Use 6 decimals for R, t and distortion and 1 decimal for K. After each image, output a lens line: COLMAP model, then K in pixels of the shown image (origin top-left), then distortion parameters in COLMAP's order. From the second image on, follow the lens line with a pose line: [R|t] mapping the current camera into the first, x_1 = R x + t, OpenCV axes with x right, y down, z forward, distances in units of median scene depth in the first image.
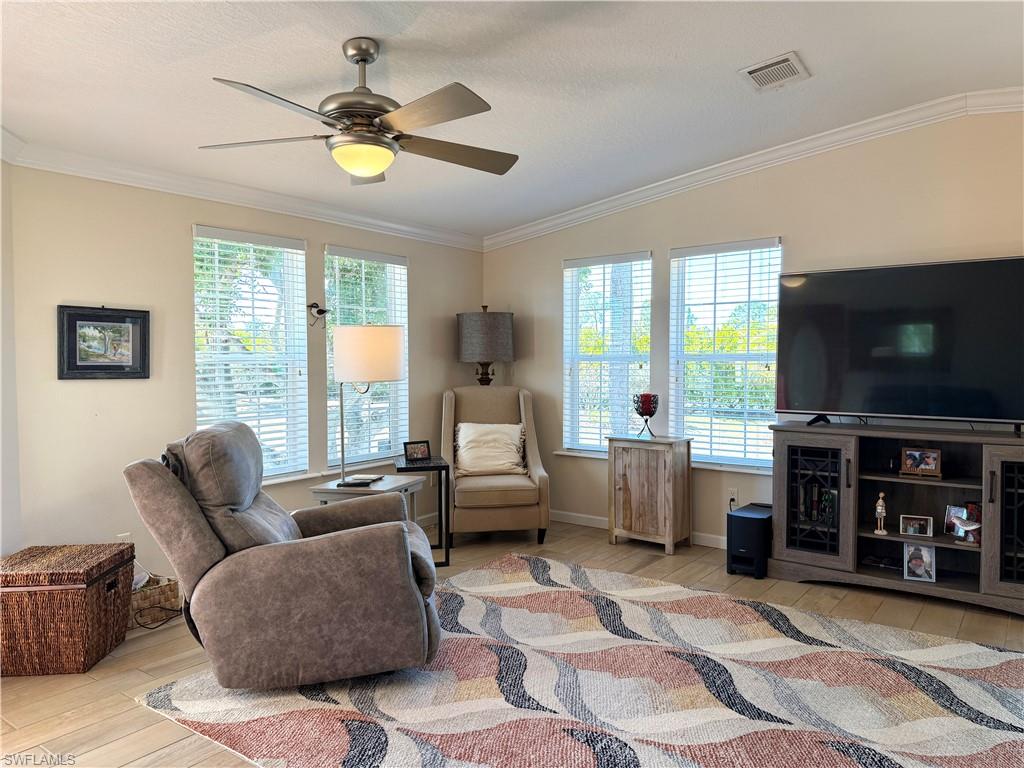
lens RADIAL K [[712.9, 0, 512.2], [0, 712.9, 393.7], [0, 0, 1]] dist [0.054405, -0.063156]
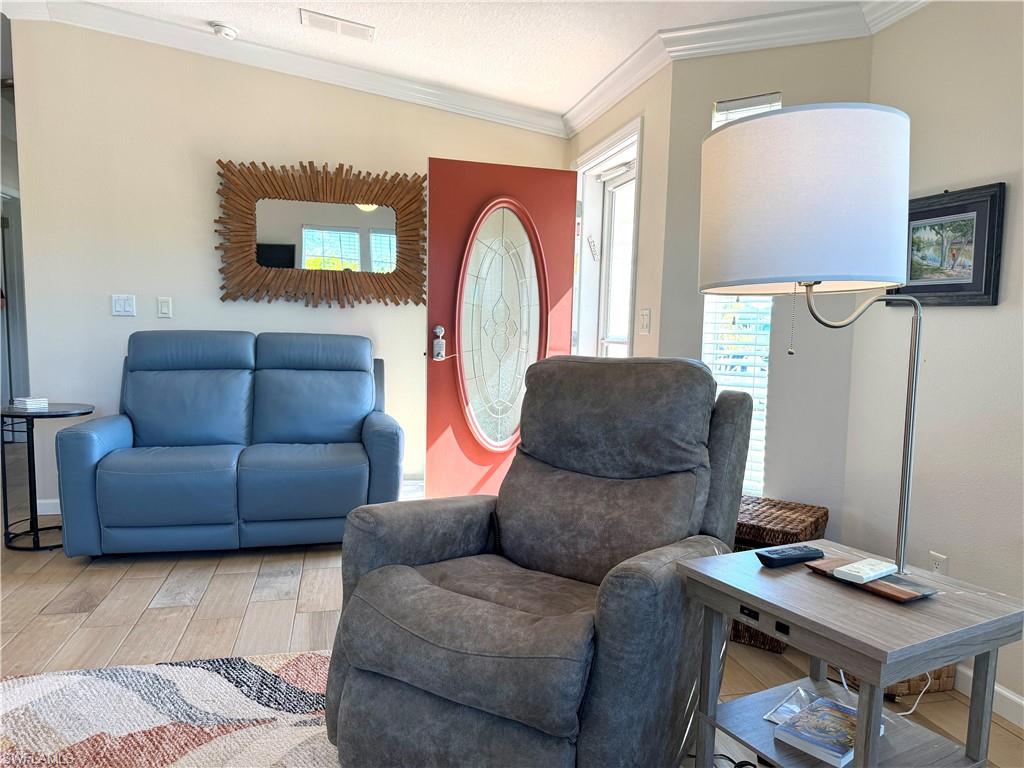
lens RADIAL K [[712.9, 0, 506.6], [0, 712.9, 387.1], [0, 0, 1]] dist [0.054405, -0.063156]
pose [[-0.638311, 0.060286, -0.767414, 0.187398], [-0.056500, 0.990570, 0.124812, -0.007869], [0.767702, 0.123028, -0.628886, 1.164865]]
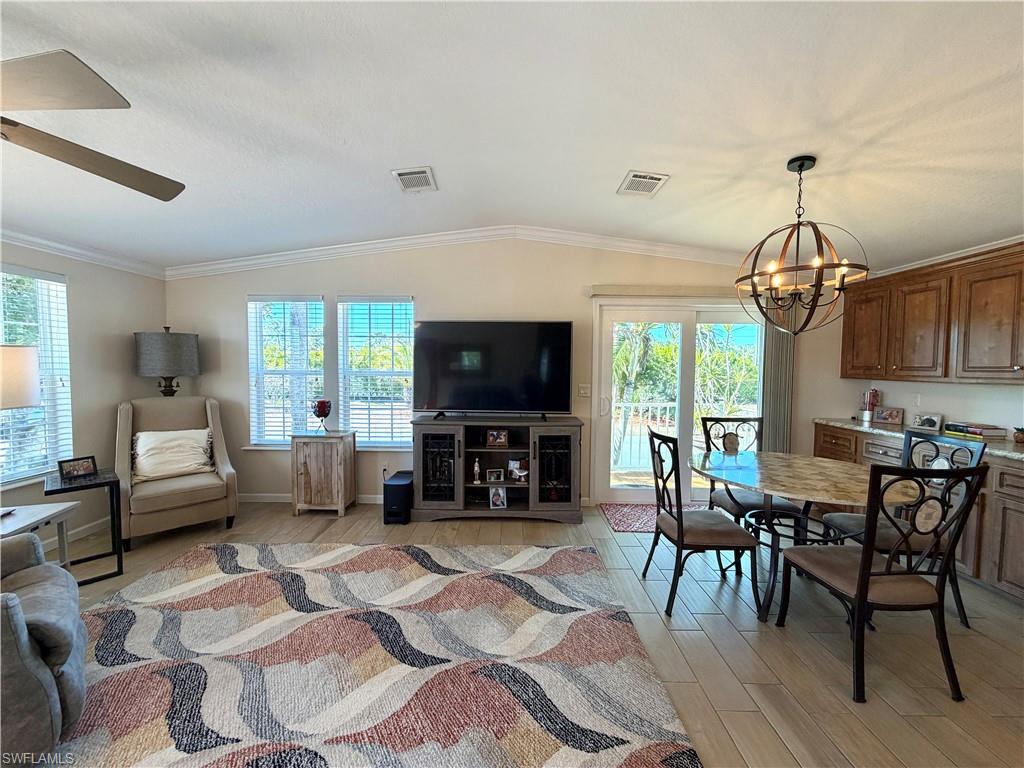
lens RADIAL K [[408.9, 0, 508.9], [0, 408.9, 385.0], [0, 0, 1]] dist [0.000691, -0.000481]
pose [[0.809138, -0.017985, 0.587344, 0.029050], [0.018012, 0.999821, 0.005803, -0.038539], [-0.587343, 0.005884, 0.809317, 0.229034]]
